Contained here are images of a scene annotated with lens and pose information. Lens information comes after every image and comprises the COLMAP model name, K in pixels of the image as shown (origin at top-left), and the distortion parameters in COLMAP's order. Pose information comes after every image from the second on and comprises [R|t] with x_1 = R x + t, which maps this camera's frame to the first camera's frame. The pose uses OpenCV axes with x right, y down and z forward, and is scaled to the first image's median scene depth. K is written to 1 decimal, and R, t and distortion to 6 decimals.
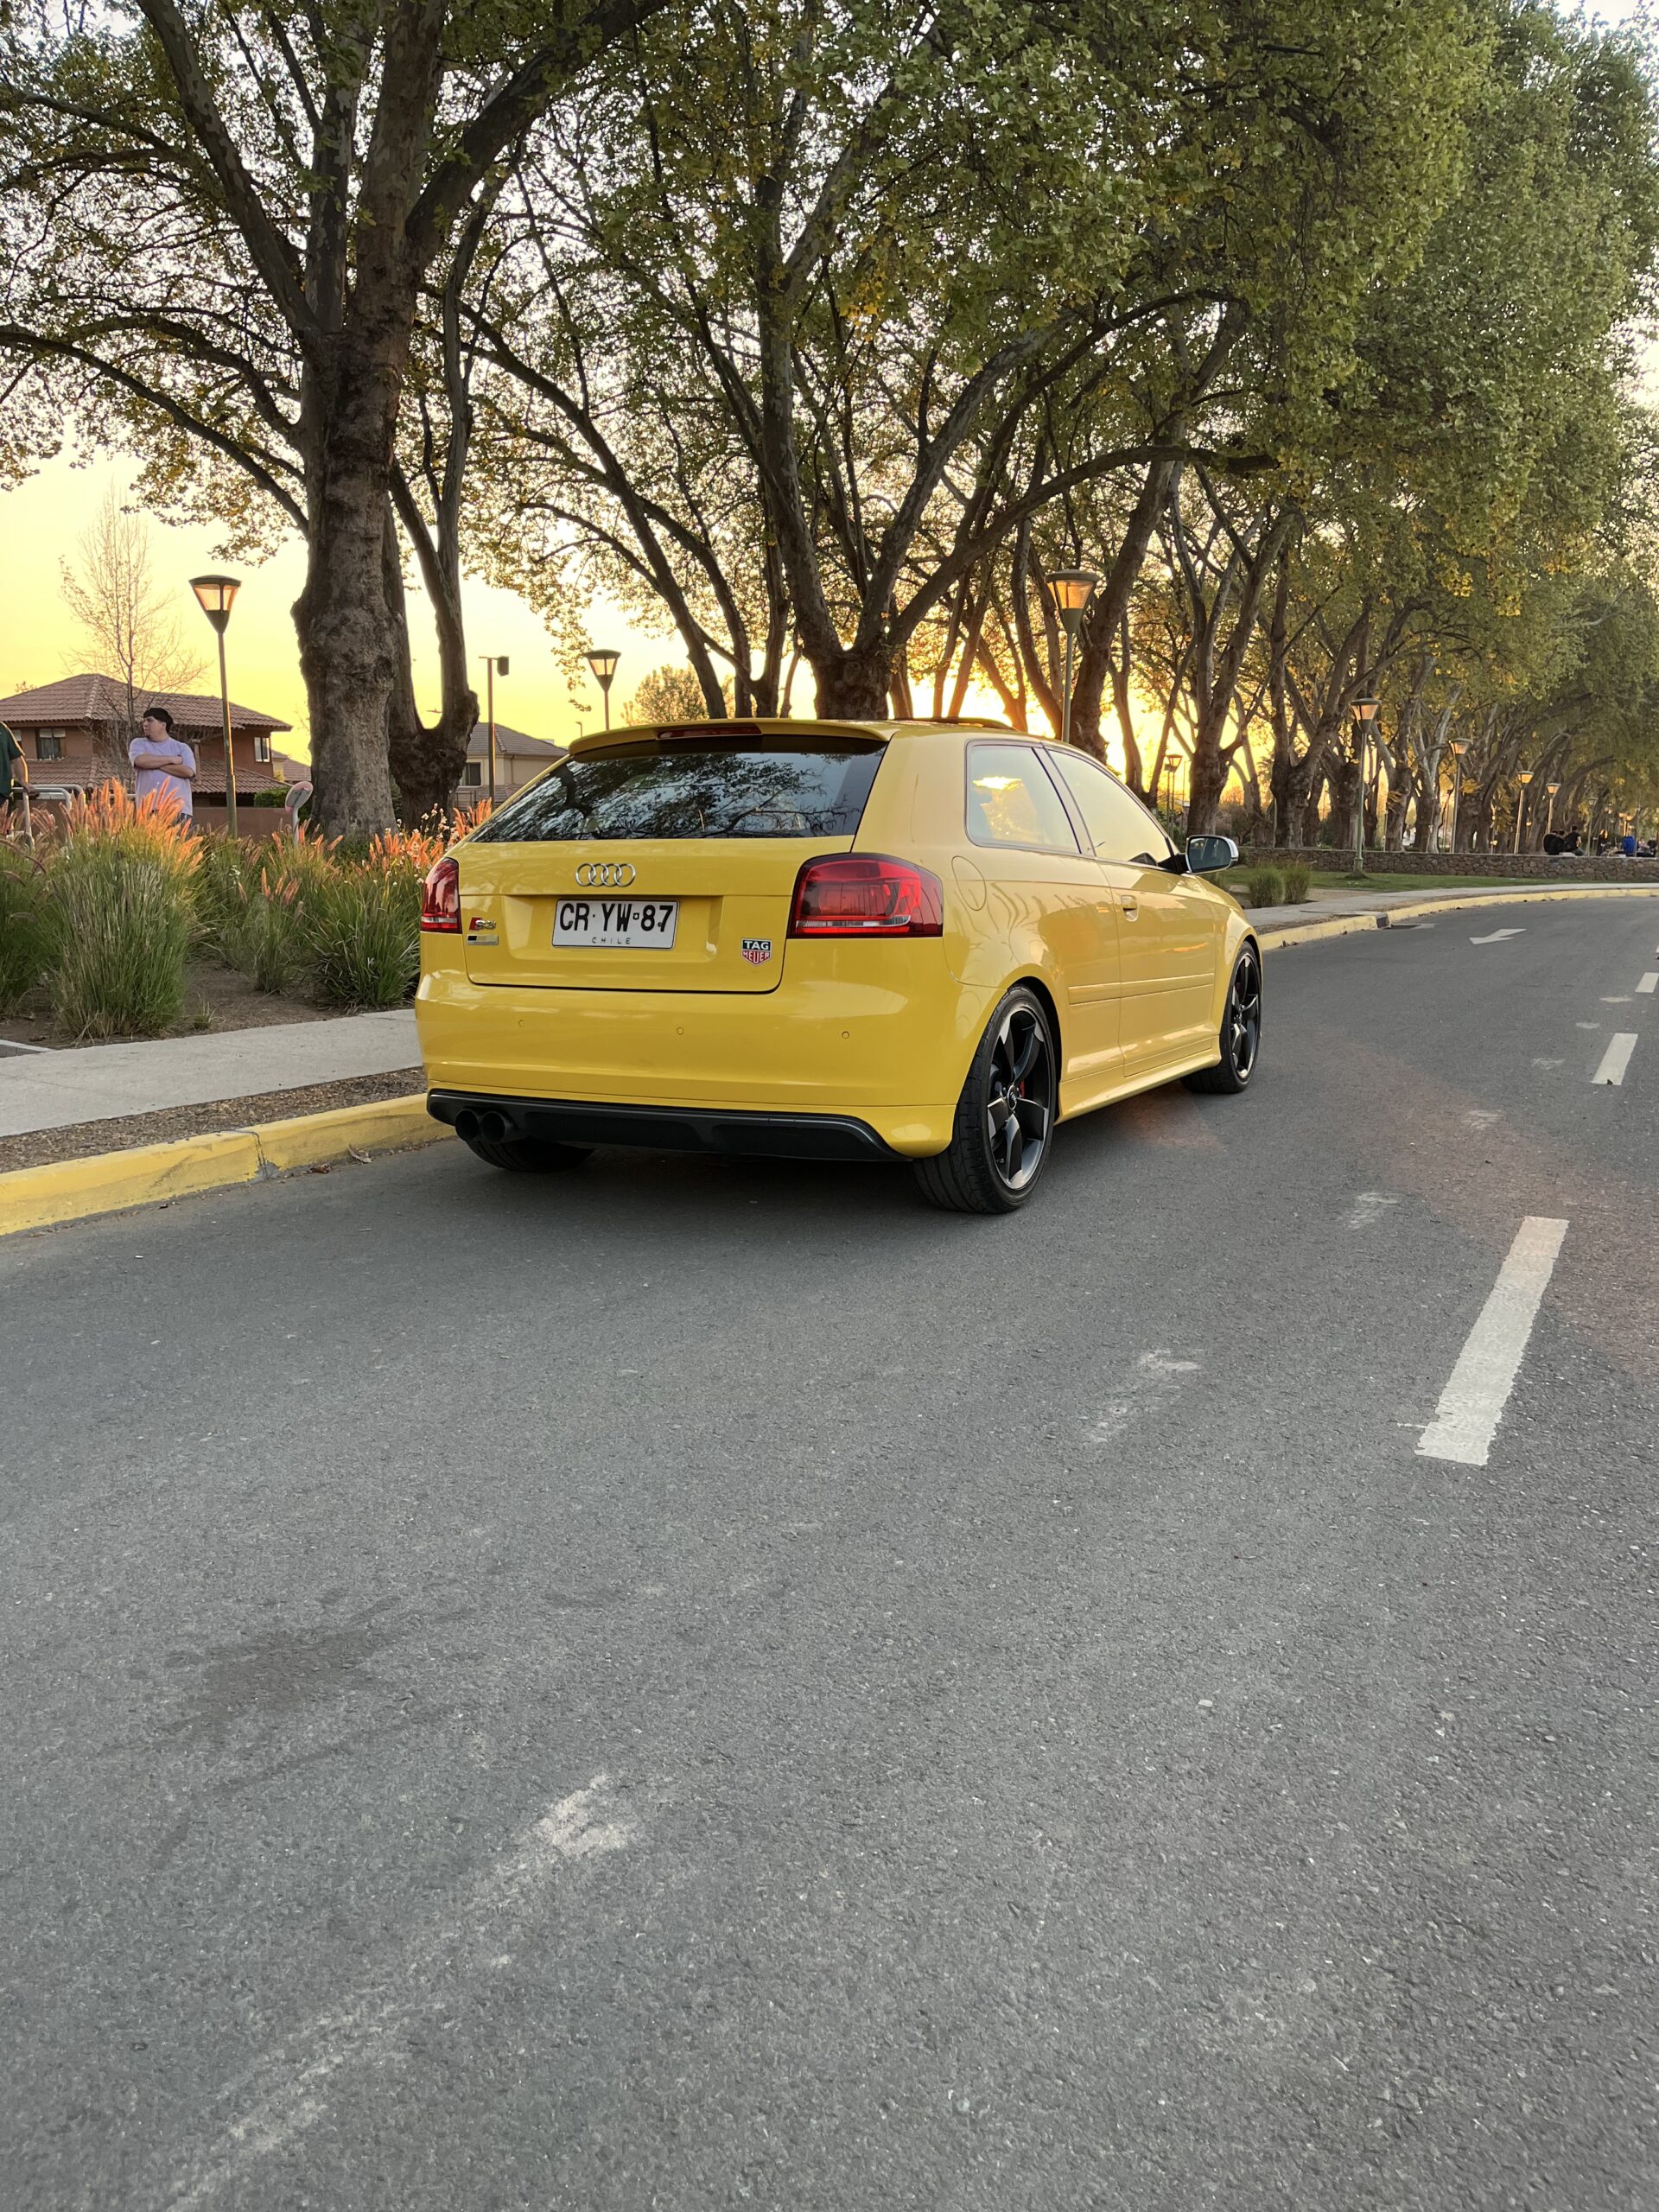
lens RADIAL K [[1640.8, 0, 784.8], [0, 1640.8, 1104.4], [0, 0, 1]] dist [0.051911, -0.044547]
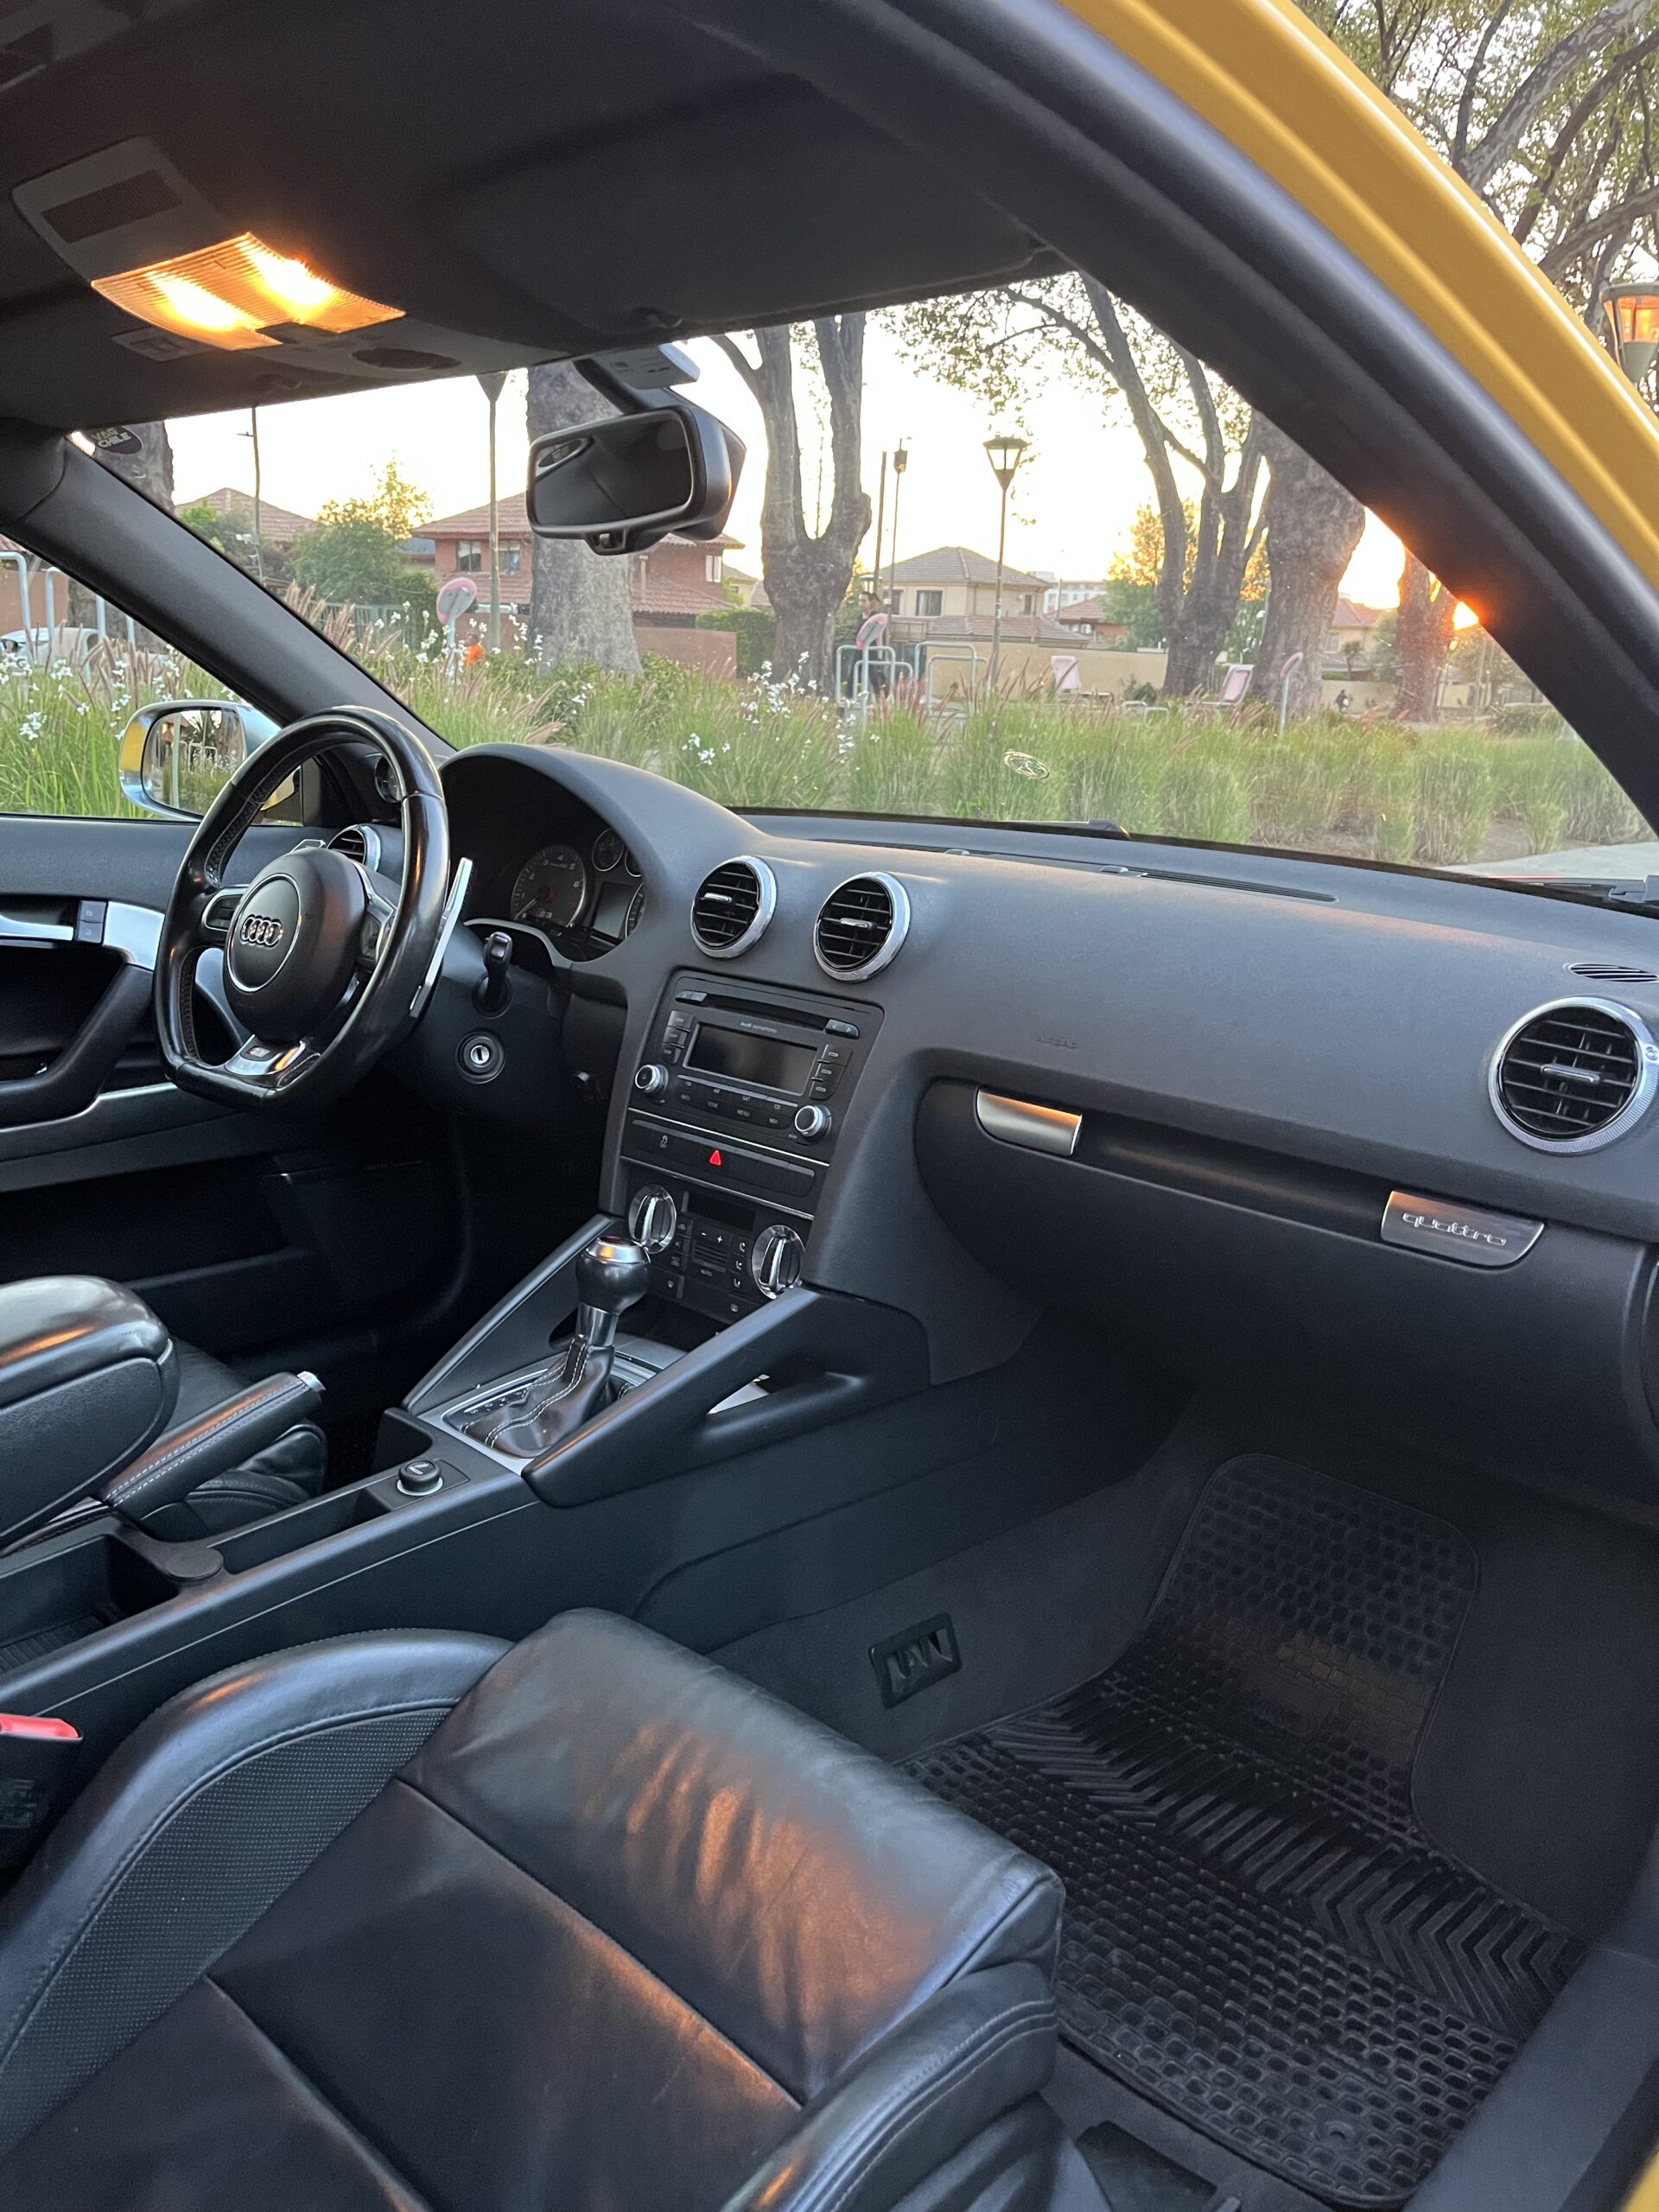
lens RADIAL K [[1678.5, 0, 825.5], [0, 1678.5, 1081.4], [0, 0, 1]] dist [0.005531, -0.002248]
pose [[0.965711, 0.097567, -0.240590, 0.059852], [-0.078553, 0.993070, 0.087414, -0.053198], [0.247452, -0.065517, 0.966682, 0.301915]]
